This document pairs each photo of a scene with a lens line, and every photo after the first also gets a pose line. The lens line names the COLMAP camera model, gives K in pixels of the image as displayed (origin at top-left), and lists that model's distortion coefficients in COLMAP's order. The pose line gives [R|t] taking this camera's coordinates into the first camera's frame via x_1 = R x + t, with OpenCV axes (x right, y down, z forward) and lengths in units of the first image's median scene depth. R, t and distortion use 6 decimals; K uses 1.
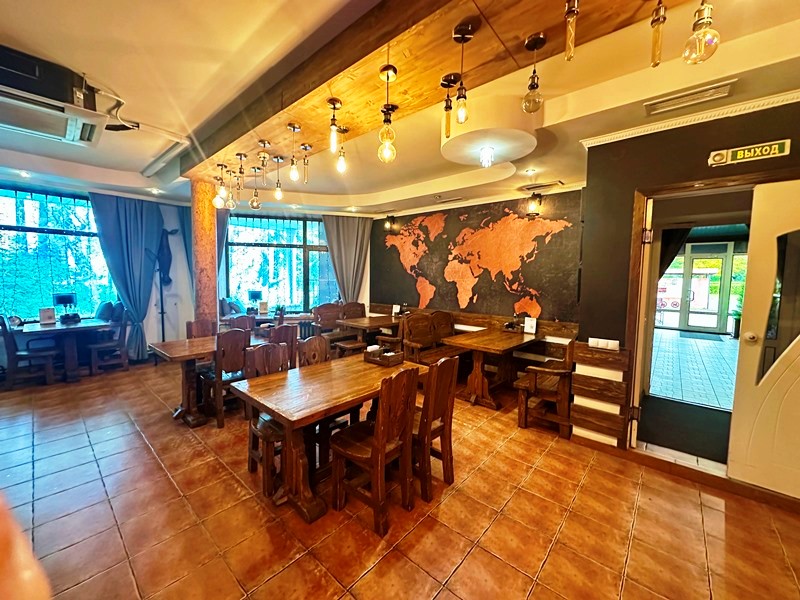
lens RADIAL K [[314.0, 0, 399.8], [0, 314.0, 302.1], [0, 0, 1]] dist [-0.008571, 0.000395]
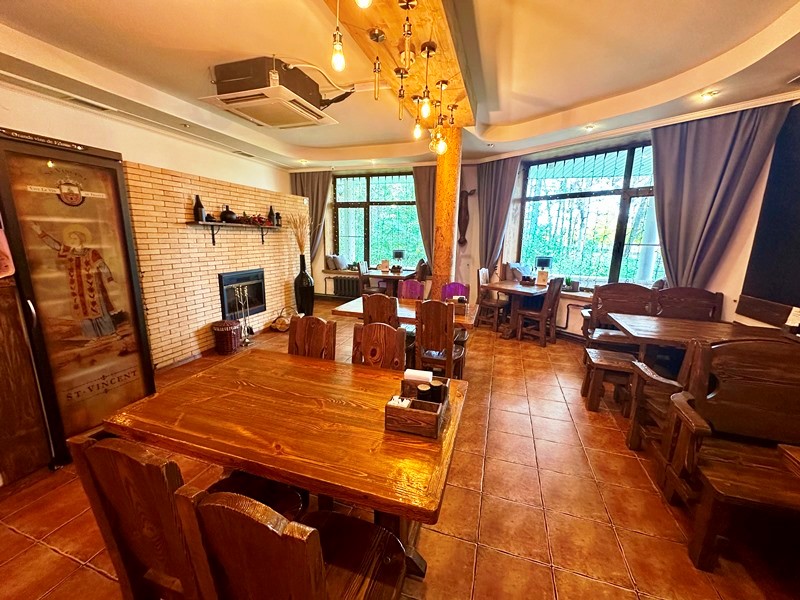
lens RADIAL K [[314.0, 0, 403.1], [0, 314.0, 301.1], [0, 0, 1]] dist [-0.008571, 0.000395]
pose [[0.395133, 0.177412, -0.901329, 0.181445], [-0.087088, 0.983989, 0.155503, -0.022286], [0.914486, 0.017051, 0.404257, 0.449783]]
